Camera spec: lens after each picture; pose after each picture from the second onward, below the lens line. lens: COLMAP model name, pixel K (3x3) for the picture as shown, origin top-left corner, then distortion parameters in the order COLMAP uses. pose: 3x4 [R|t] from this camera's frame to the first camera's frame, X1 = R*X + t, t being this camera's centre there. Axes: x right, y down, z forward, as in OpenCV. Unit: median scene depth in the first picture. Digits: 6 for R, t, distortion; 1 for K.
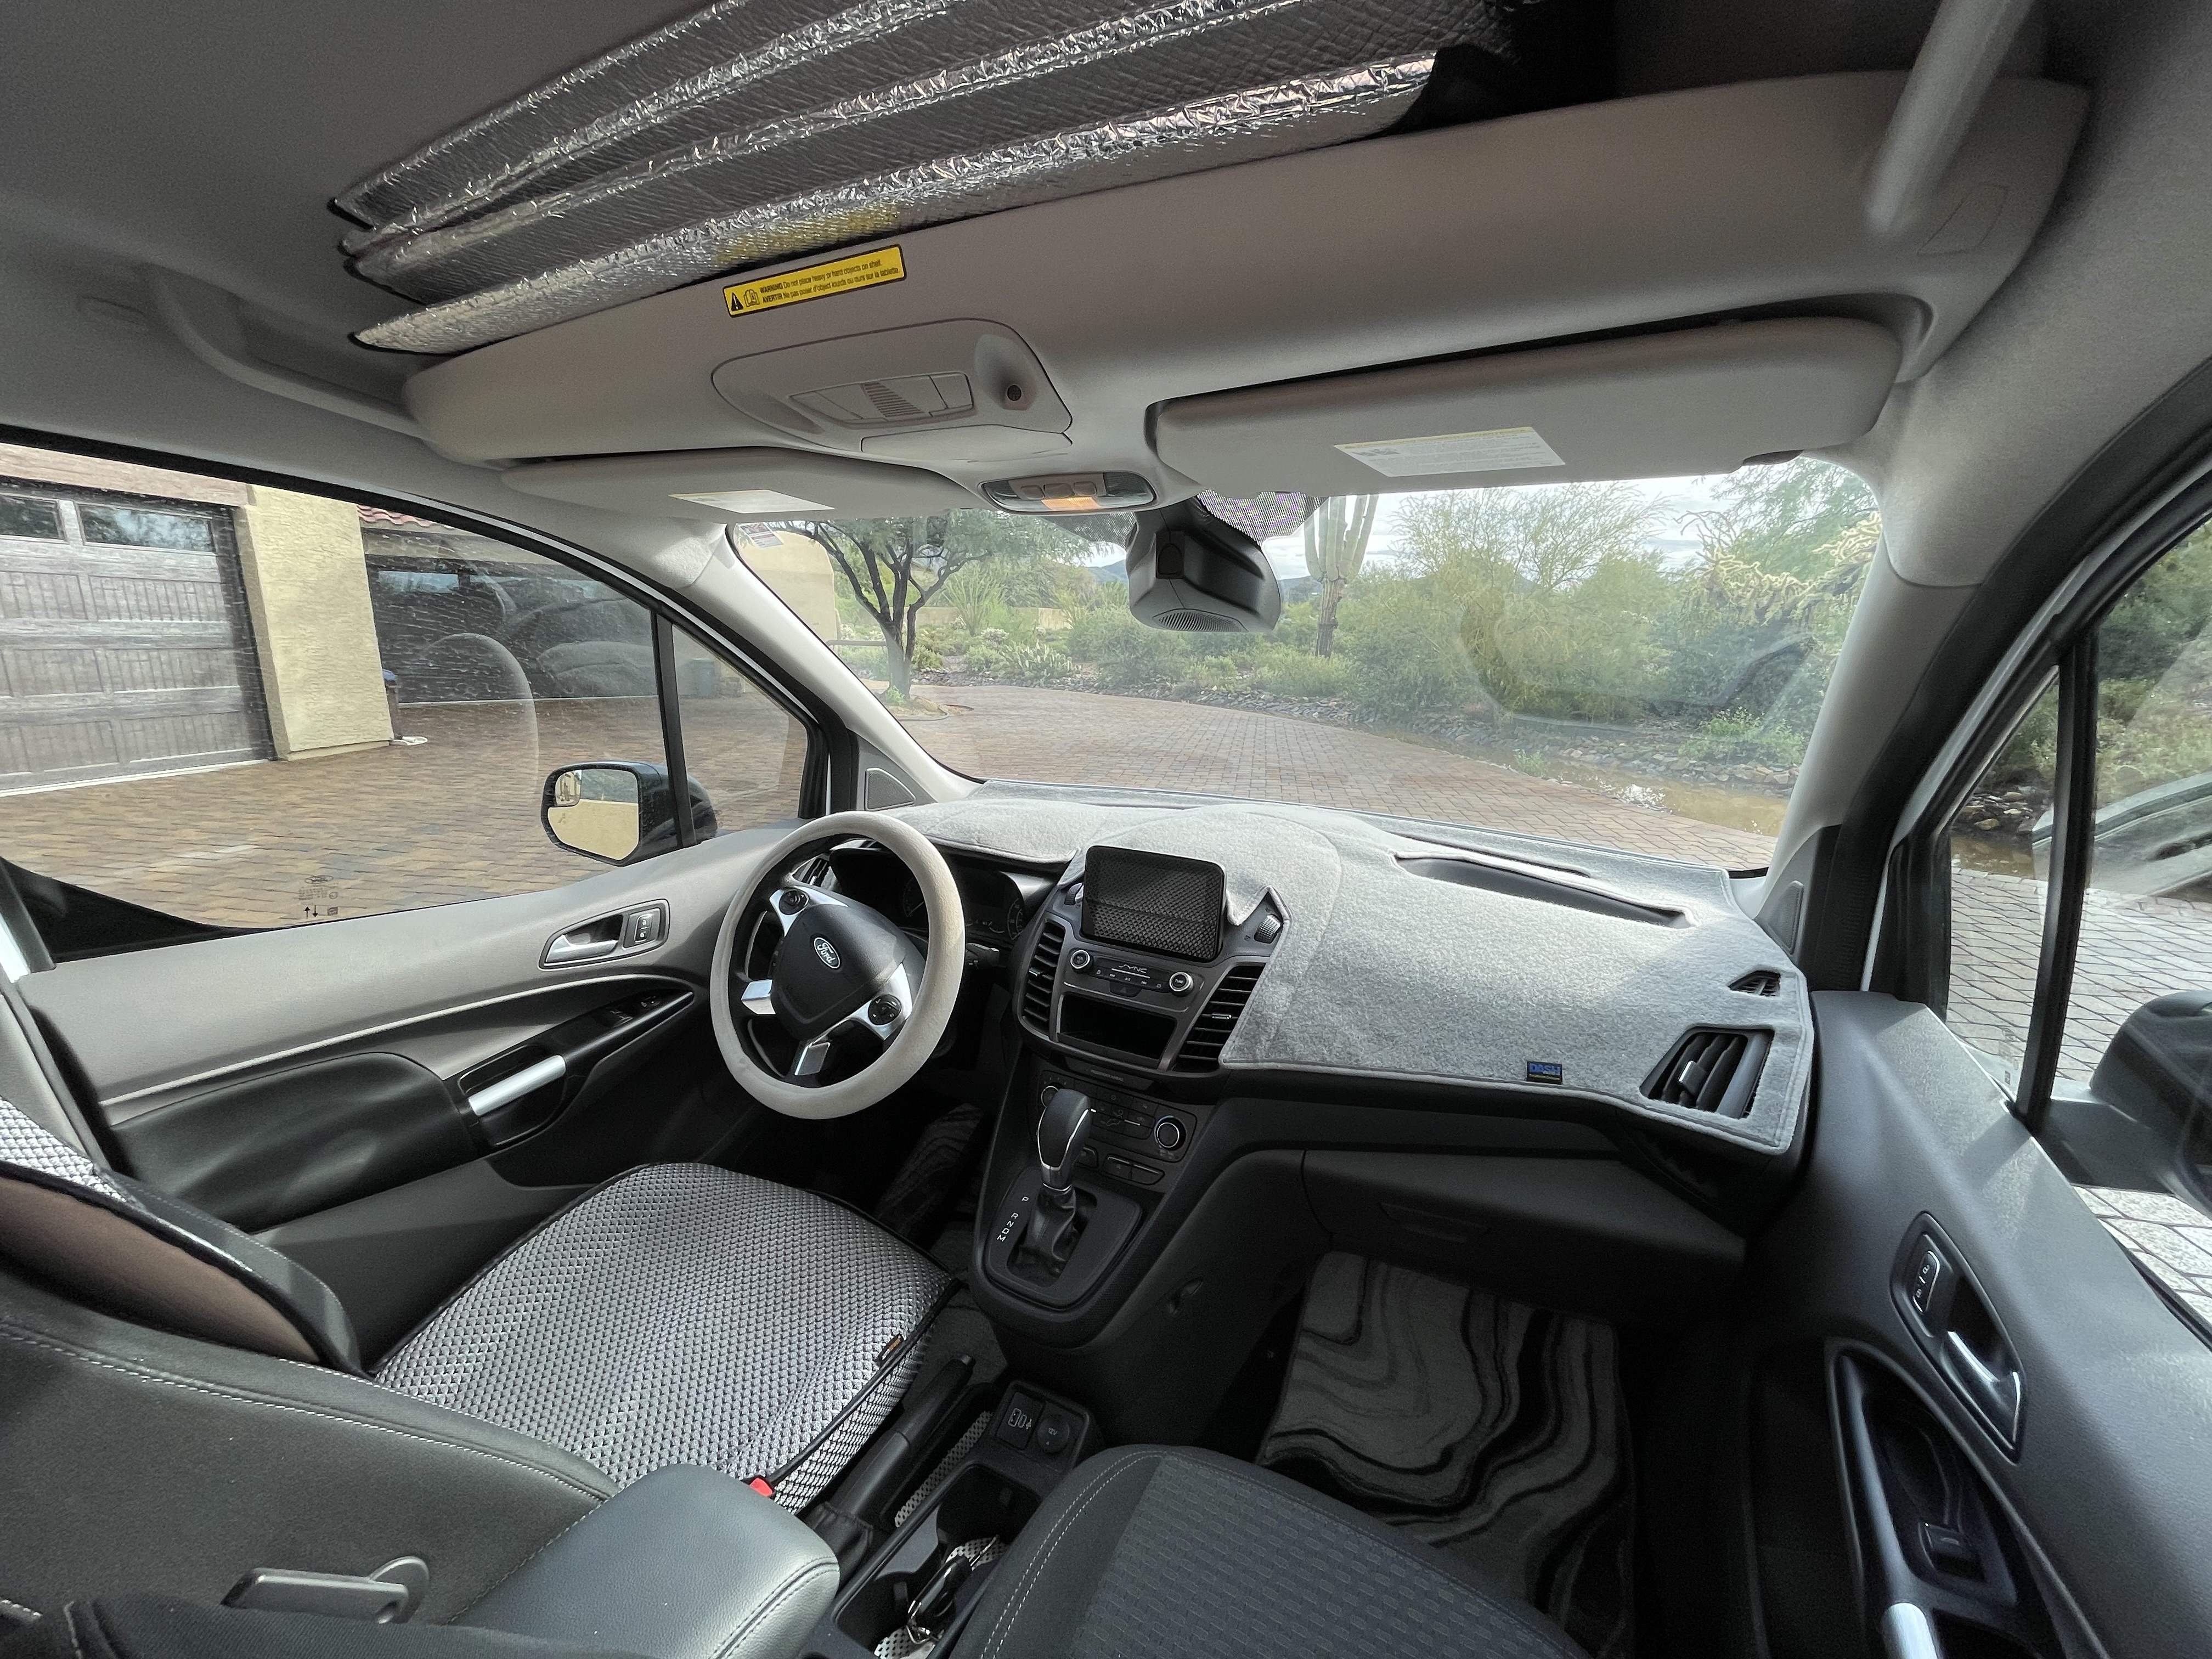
lens RADIAL K [[891.3, 0, 1106.0], [0, 891.3, 829.5], [0, 0, 1]] dist [-0.002939, 0.000157]
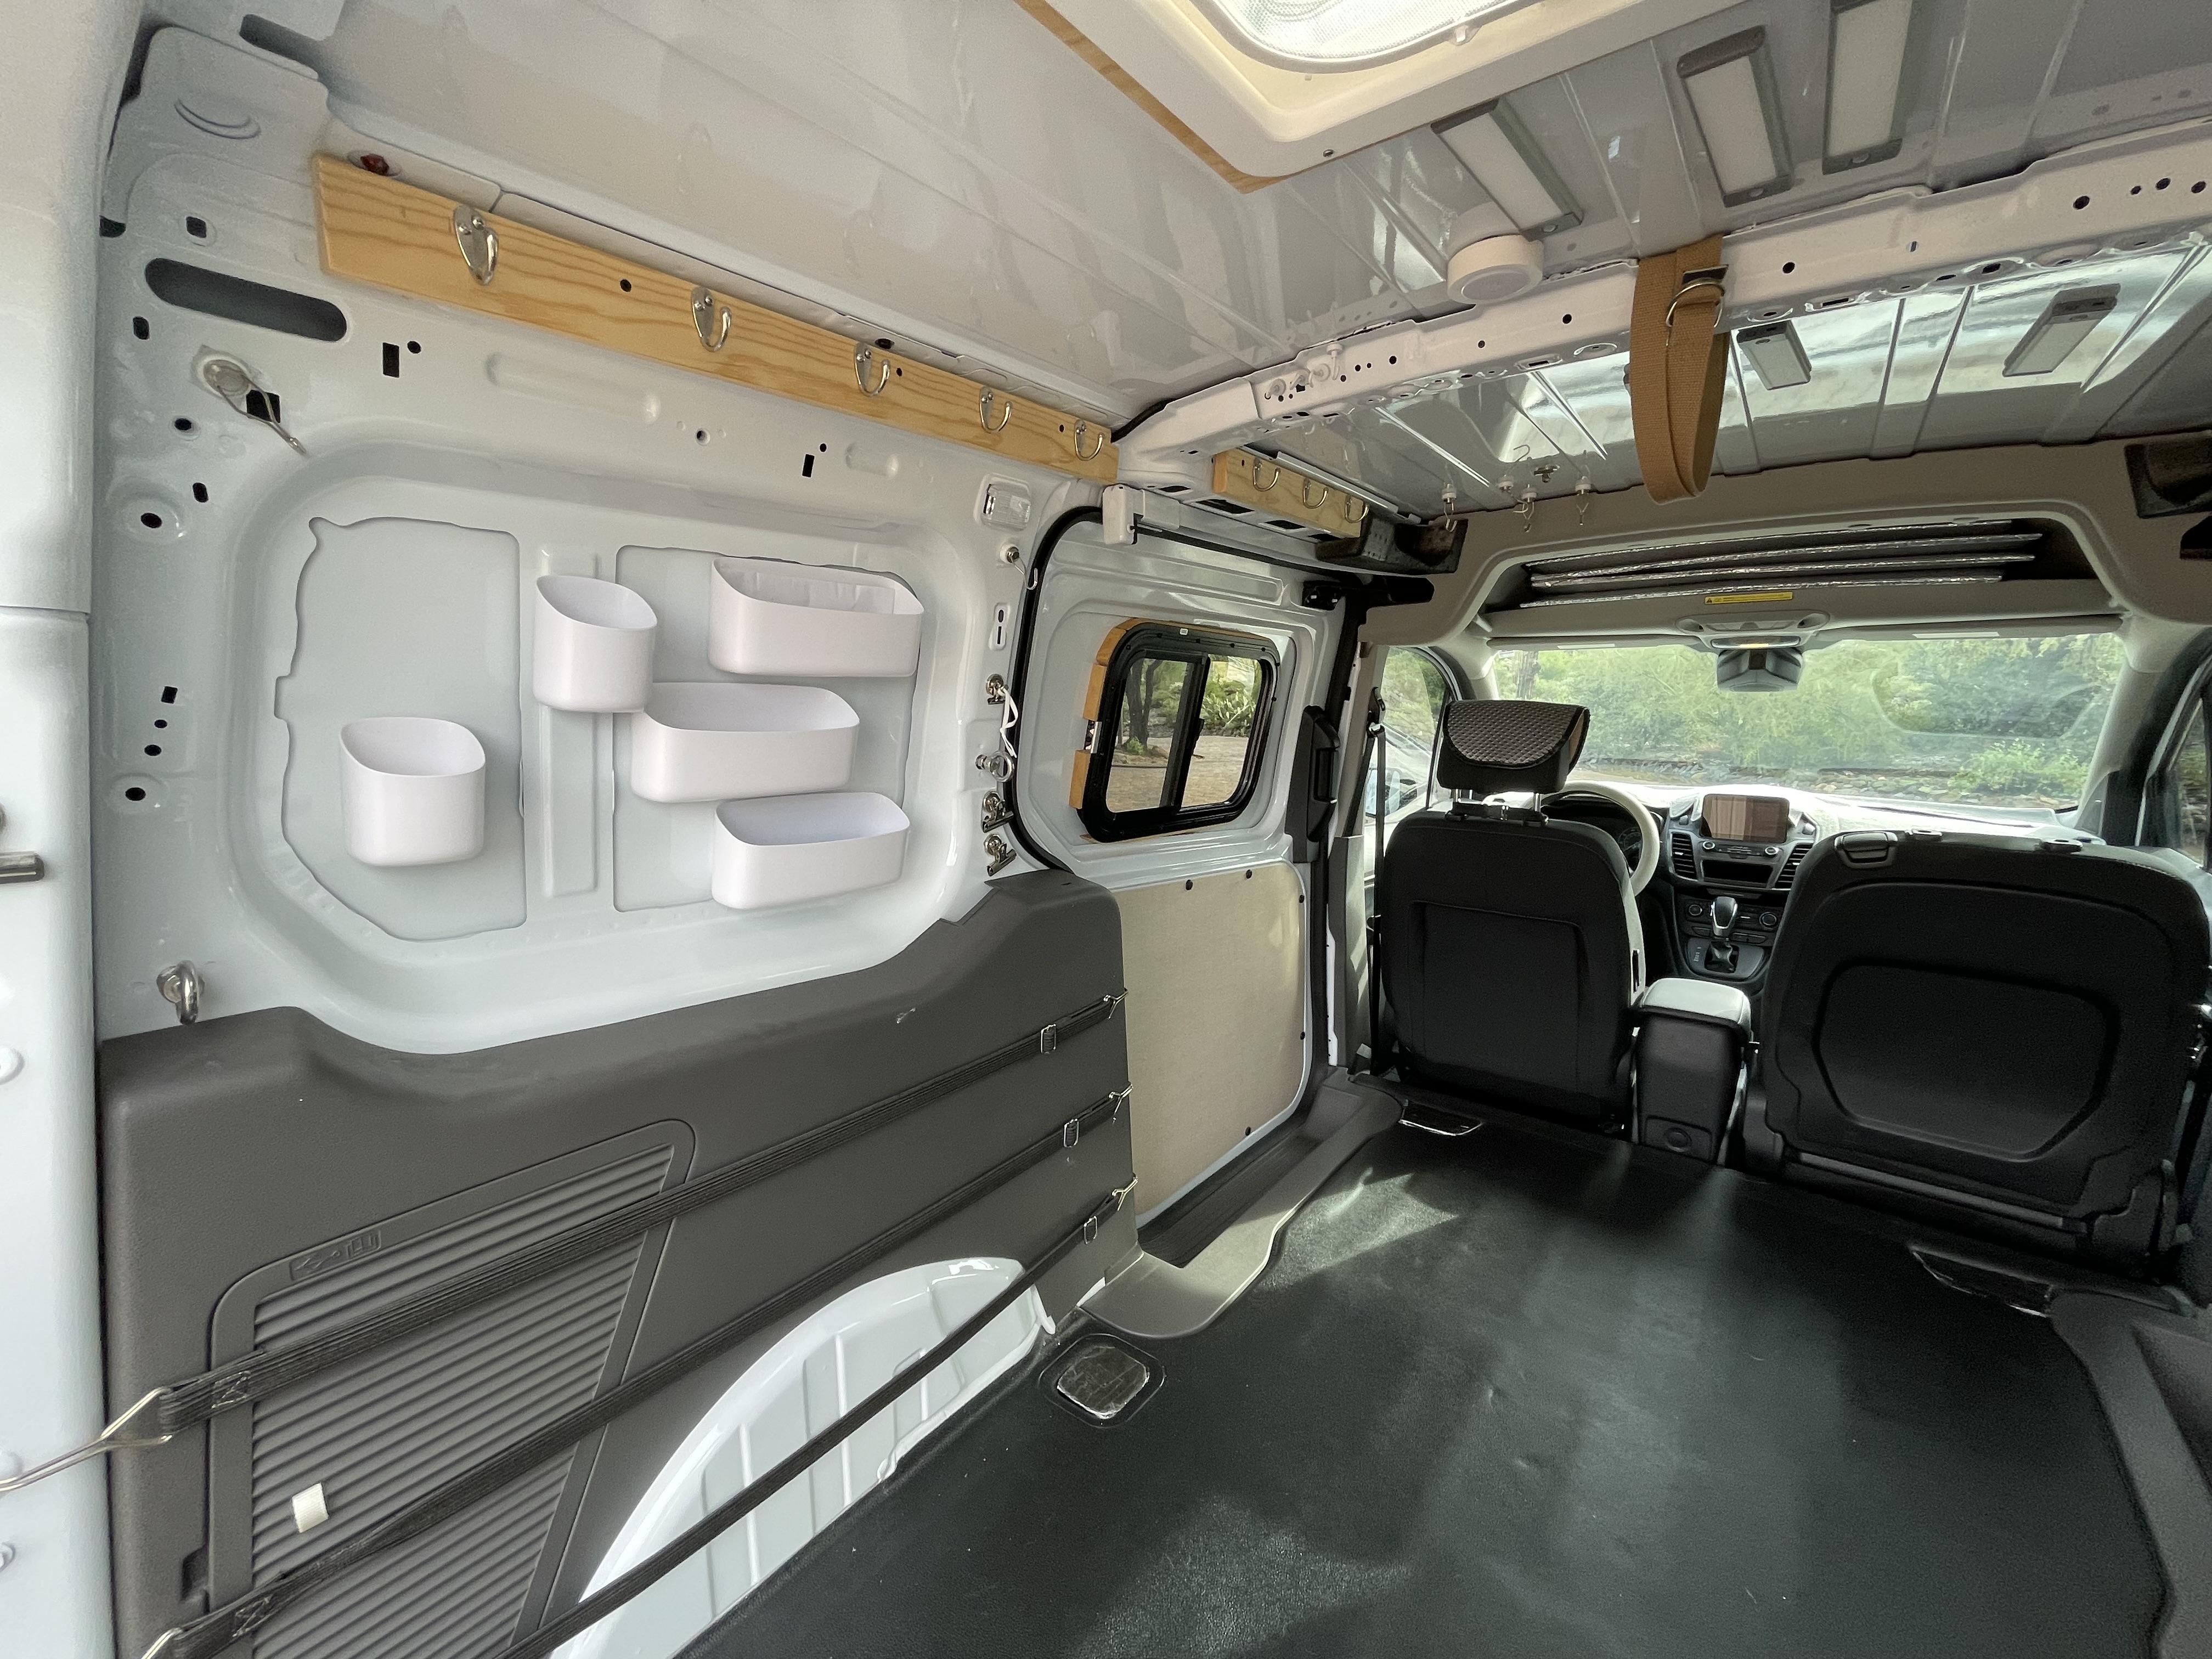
lens RADIAL K [[891.3, 0, 1106.0], [0, 891.3, 829.5], [0, 0, 1]] dist [-0.002939, 0.000157]
pose [[0.984825, -0.004629, -0.173489, -1.060959], [-0.005321, 0.998369, -0.056841, 0.231920], [0.173469, 0.056901, 0.983194, -1.332579]]
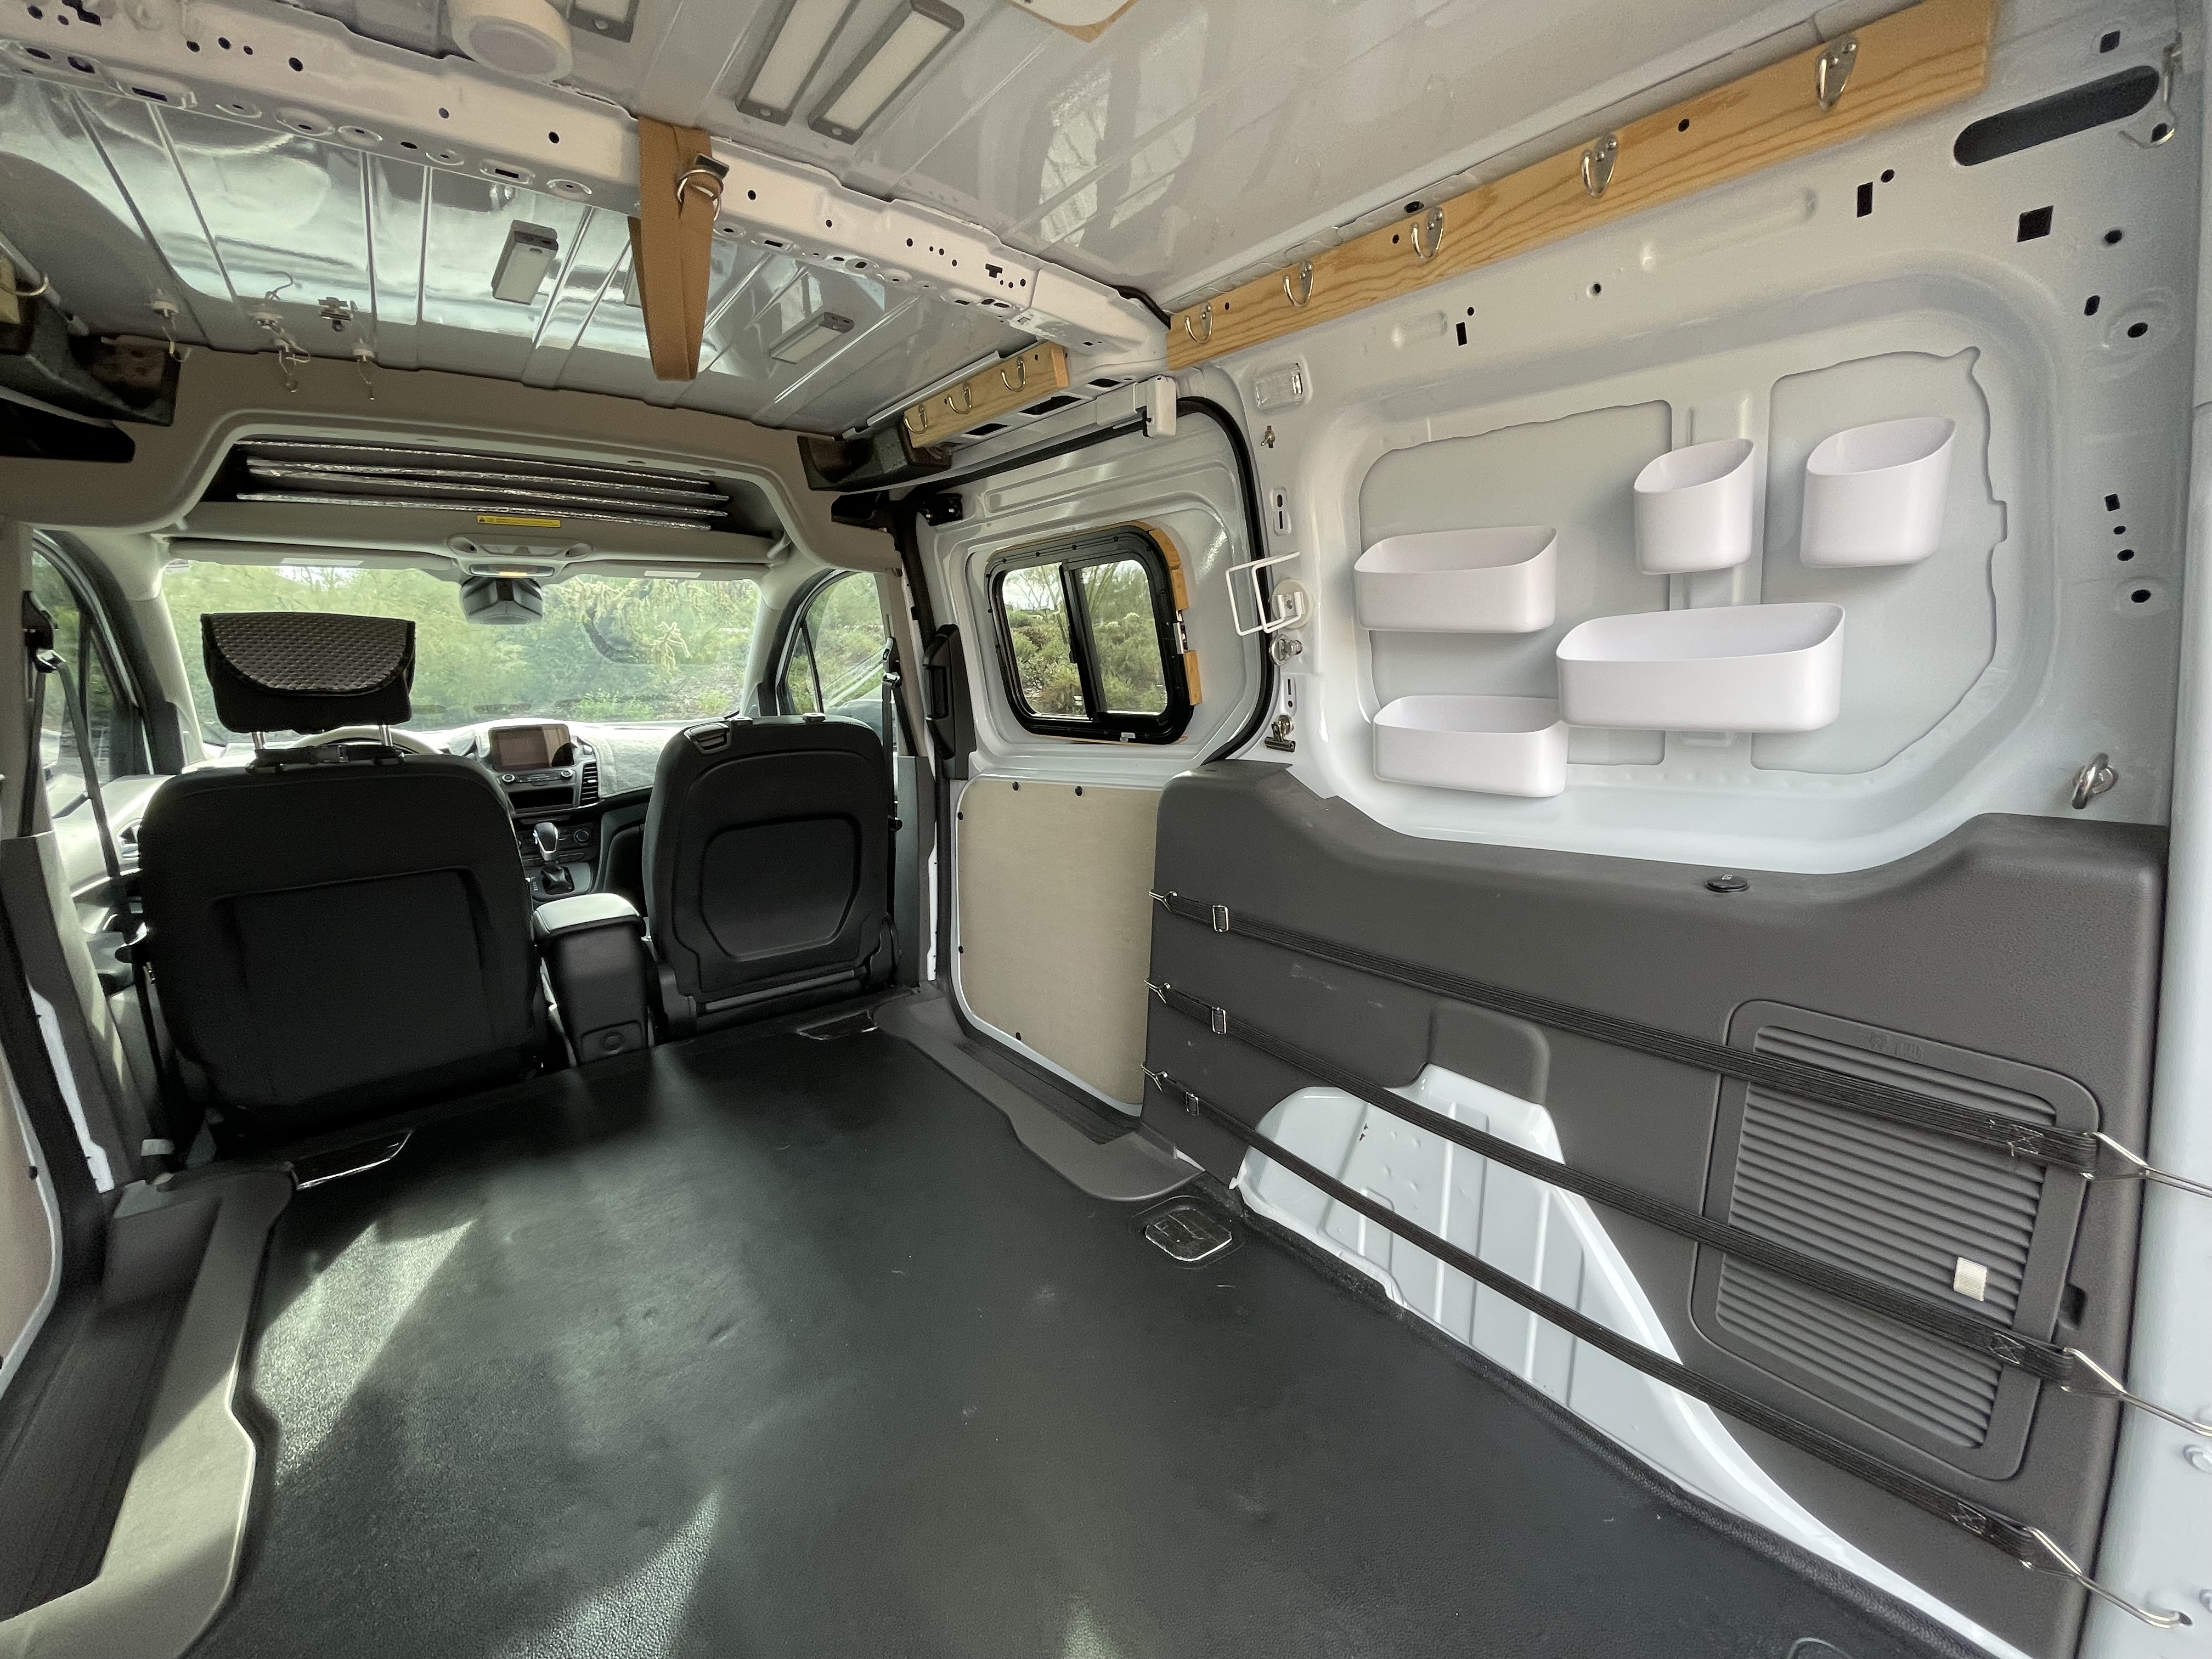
lens RADIAL K [[891.3, 0, 1106.0], [0, 891.3, 829.5], [0, 0, 1]] dist [-0.002939, 0.000157]
pose [[0.395720, -0.215028, 0.892843, -1.362952], [0.213658, 0.967082, 0.138211, 0.269901], [-0.893172, 0.136071, 0.428636, -1.155391]]
